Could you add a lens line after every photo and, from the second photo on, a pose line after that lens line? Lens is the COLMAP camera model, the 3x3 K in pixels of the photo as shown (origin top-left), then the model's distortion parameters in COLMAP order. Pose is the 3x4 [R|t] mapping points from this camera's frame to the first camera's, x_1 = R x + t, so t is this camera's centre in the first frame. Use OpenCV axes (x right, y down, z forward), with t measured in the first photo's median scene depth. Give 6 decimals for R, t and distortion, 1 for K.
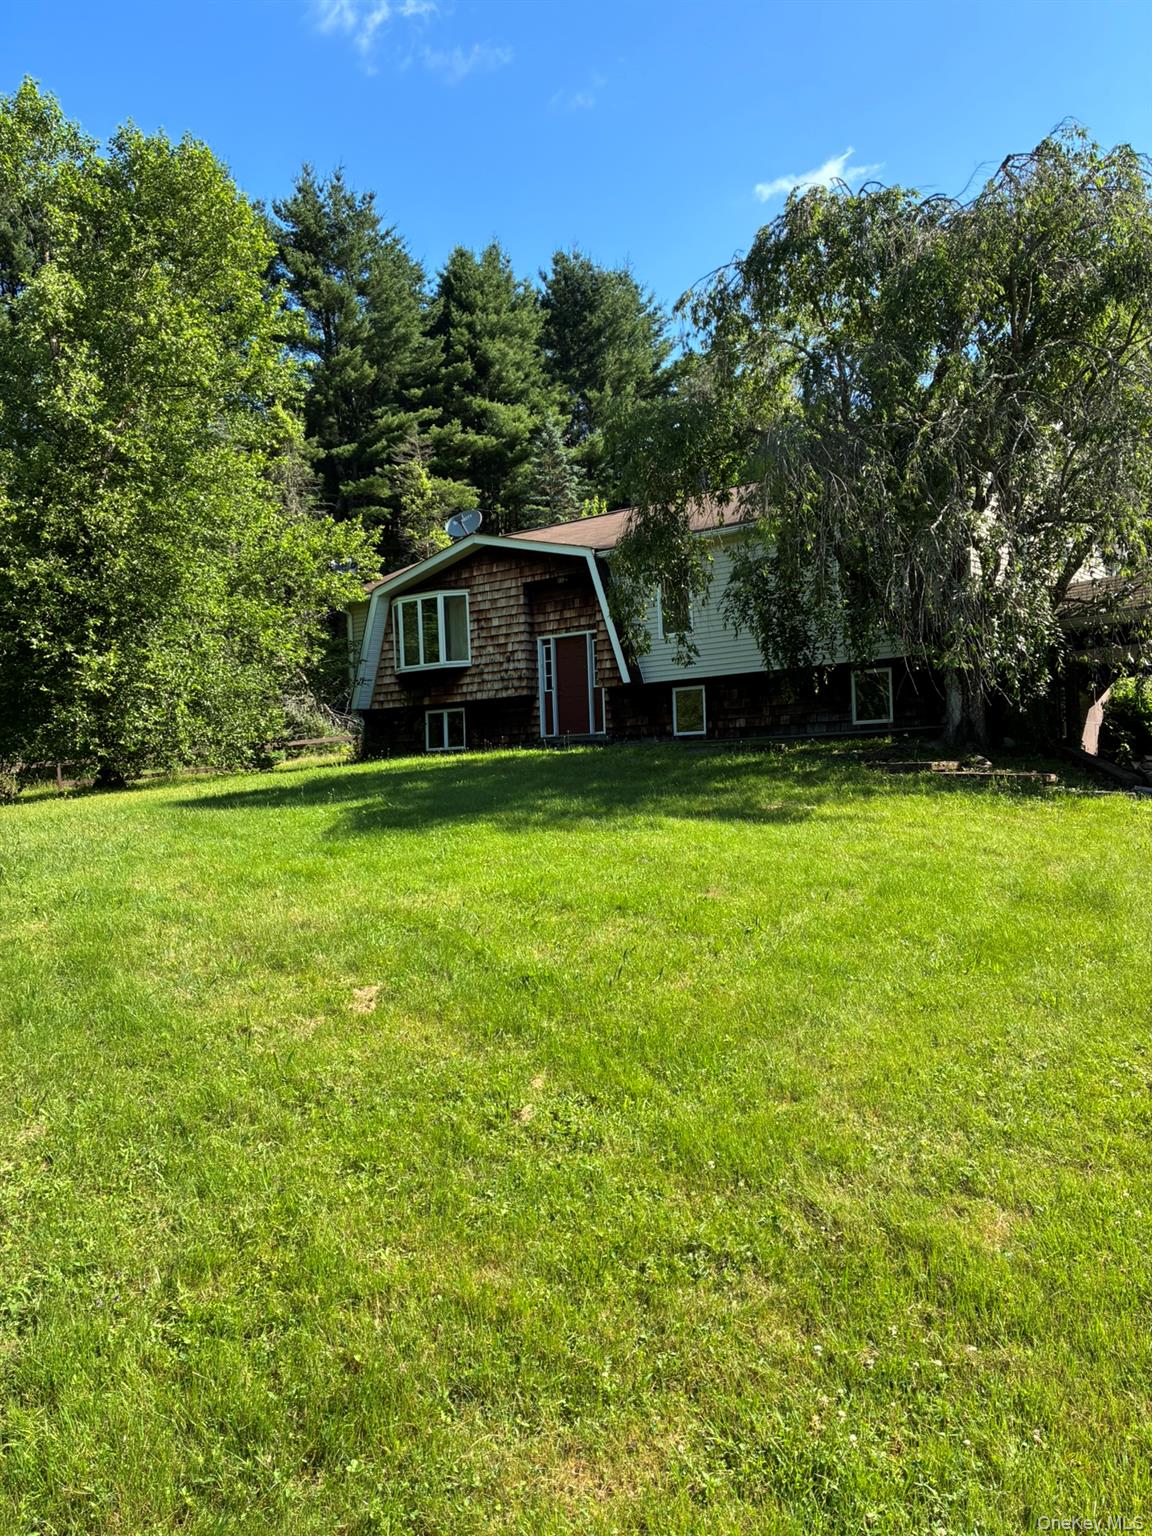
lens RADIAL K [[1181.0, 0, 581.2], [0, 1181.0, 761.3], [0, 0, 1]] dist [0.031520, -0.038448]
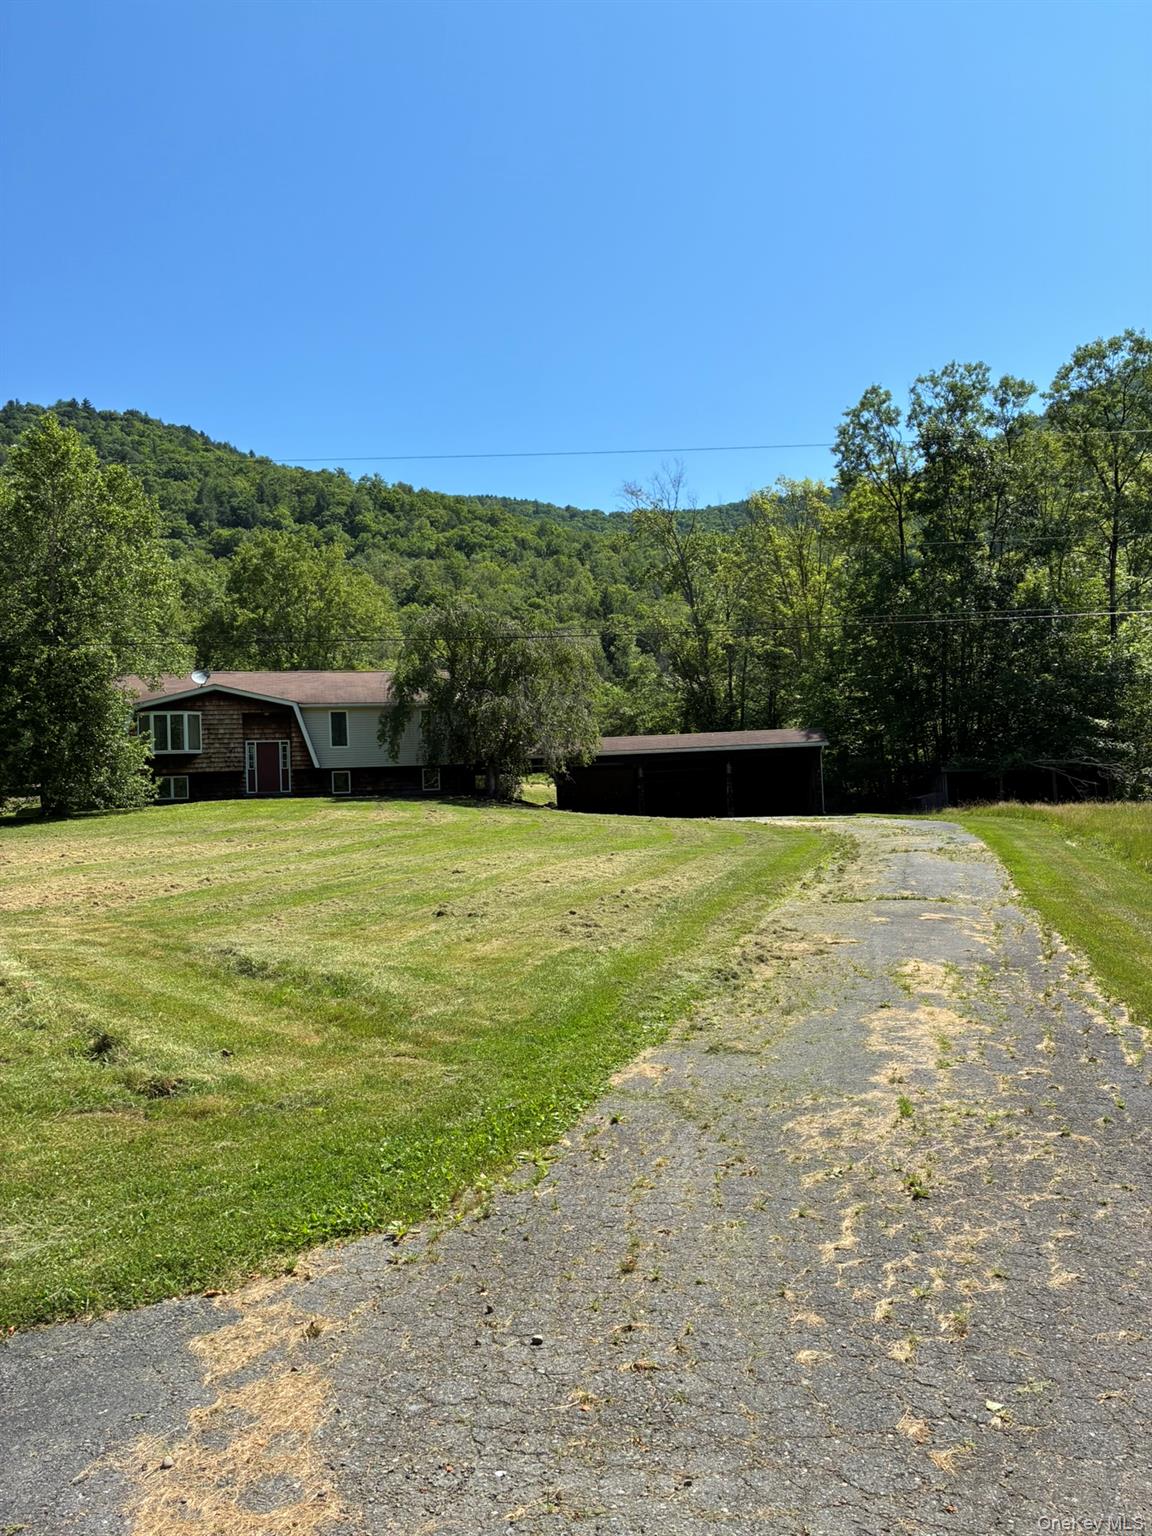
lens RADIAL K [[1181.0, 0, 612.2], [0, 1181.0, 817.7], [0, 0, 1]] dist [0.031520, -0.038448]
pose [[0.634667, 0.029254, 0.772232, -1.156950], [0.008543, 0.998957, -0.044864, 0.113416], [-0.772739, 0.035071, 0.633754, -0.698545]]
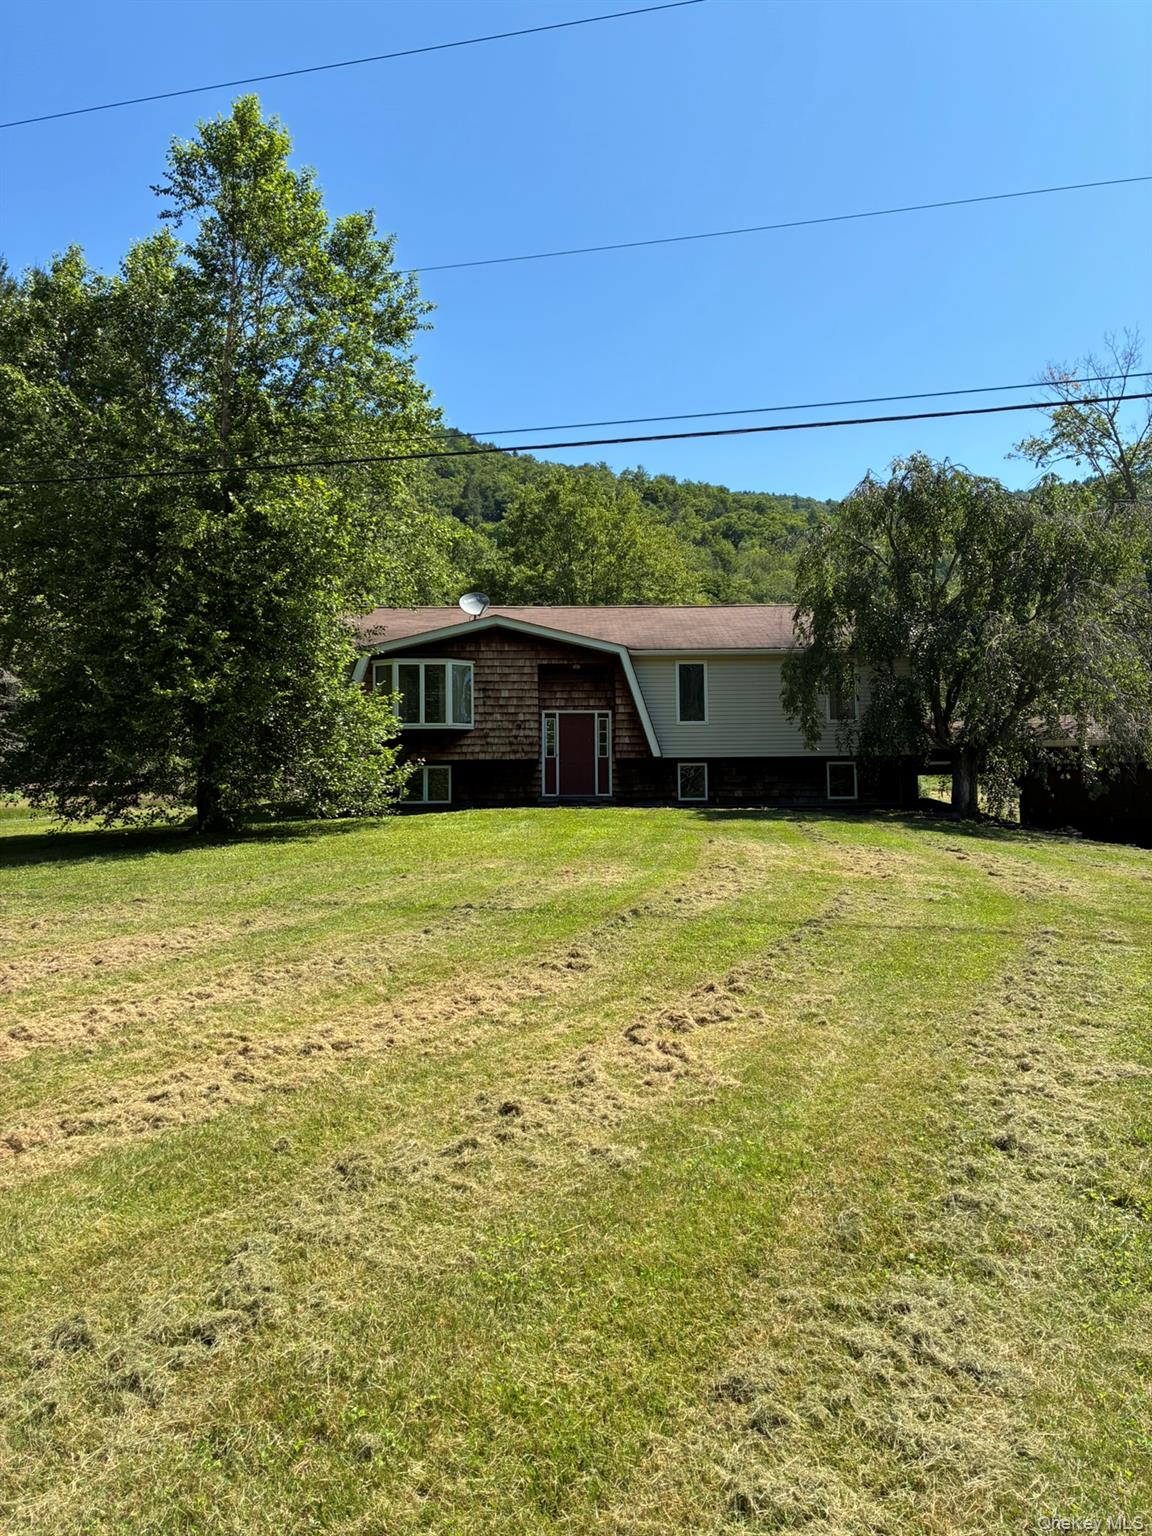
lens RADIAL K [[1181.0, 0, 619.9], [0, 1181.0, 792.2], [0, 0, 1]] dist [0.031520, -0.038448]
pose [[0.771557, 0.064012, 0.632932, -0.716825], [-0.027717, 0.997362, -0.067082, 0.052451], [-0.635556, 0.034215, 0.771296, 0.046572]]
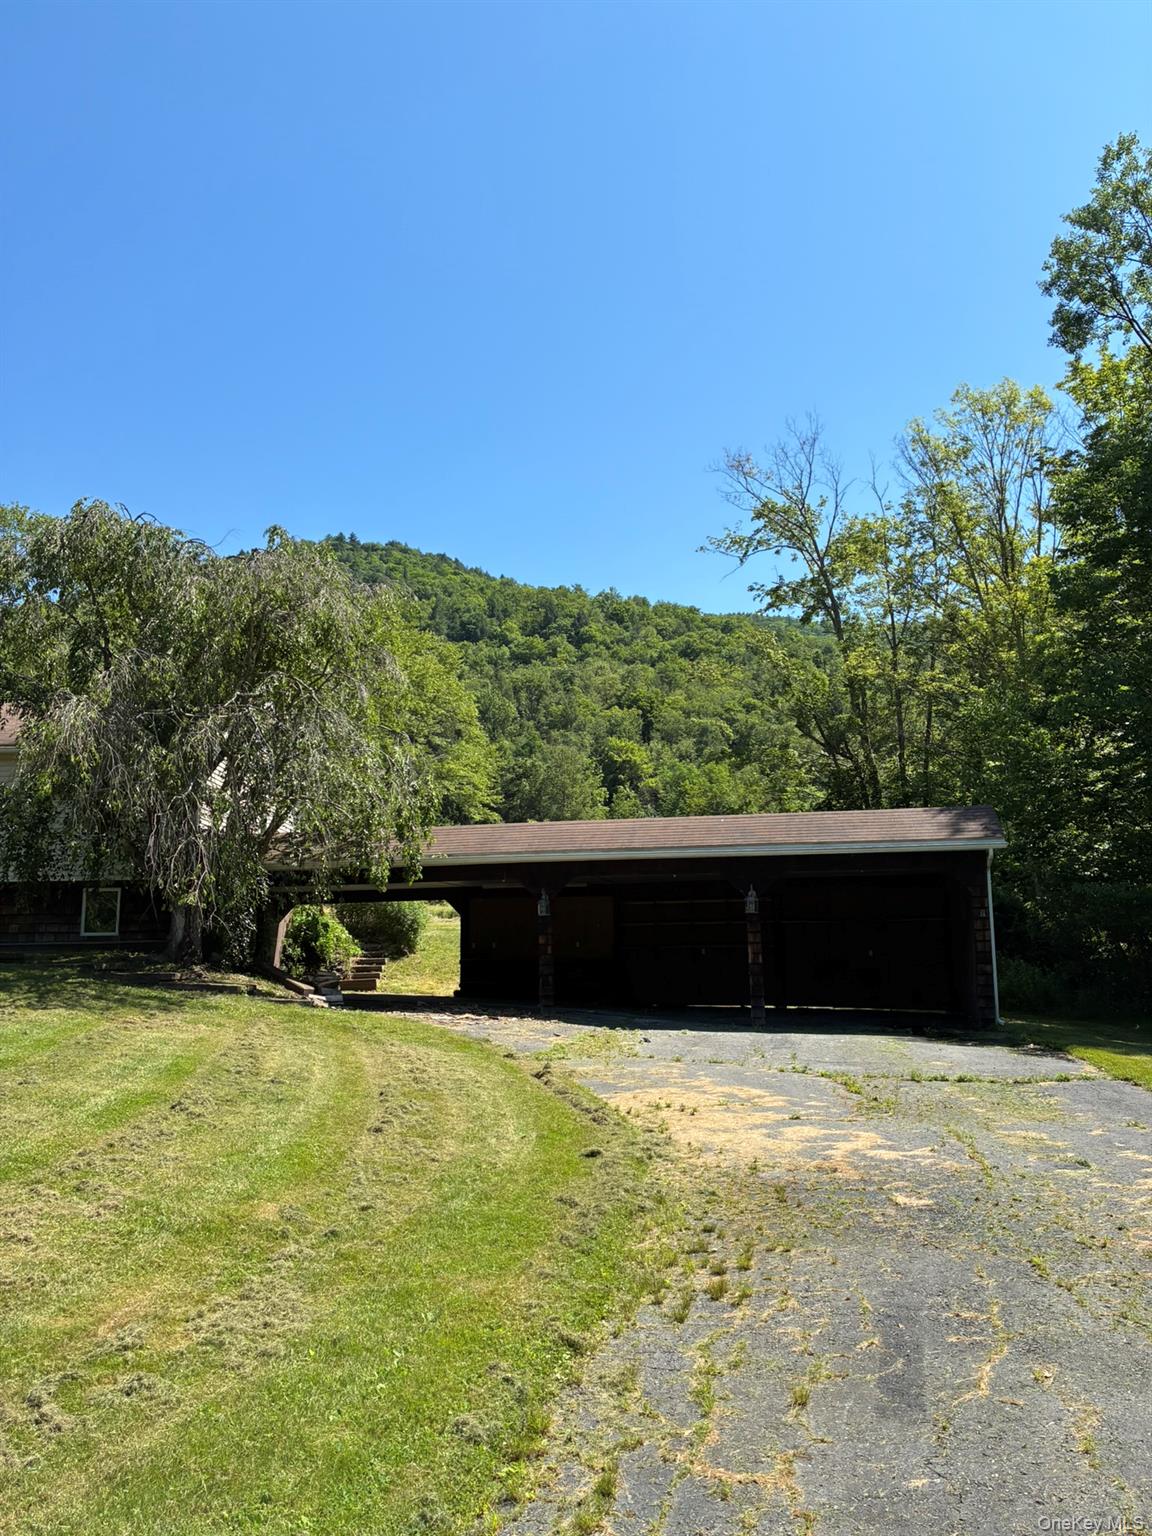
lens RADIAL K [[1181.0, 0, 609.5], [0, 1181.0, 779.5], [0, 0, 1]] dist [0.031520, -0.038448]
pose [[0.788959, 0.132881, 0.599905, -0.057403], [-0.031116, 0.983723, -0.176977, 0.005423], [-0.613658, 0.120961, 0.780252, -0.168333]]
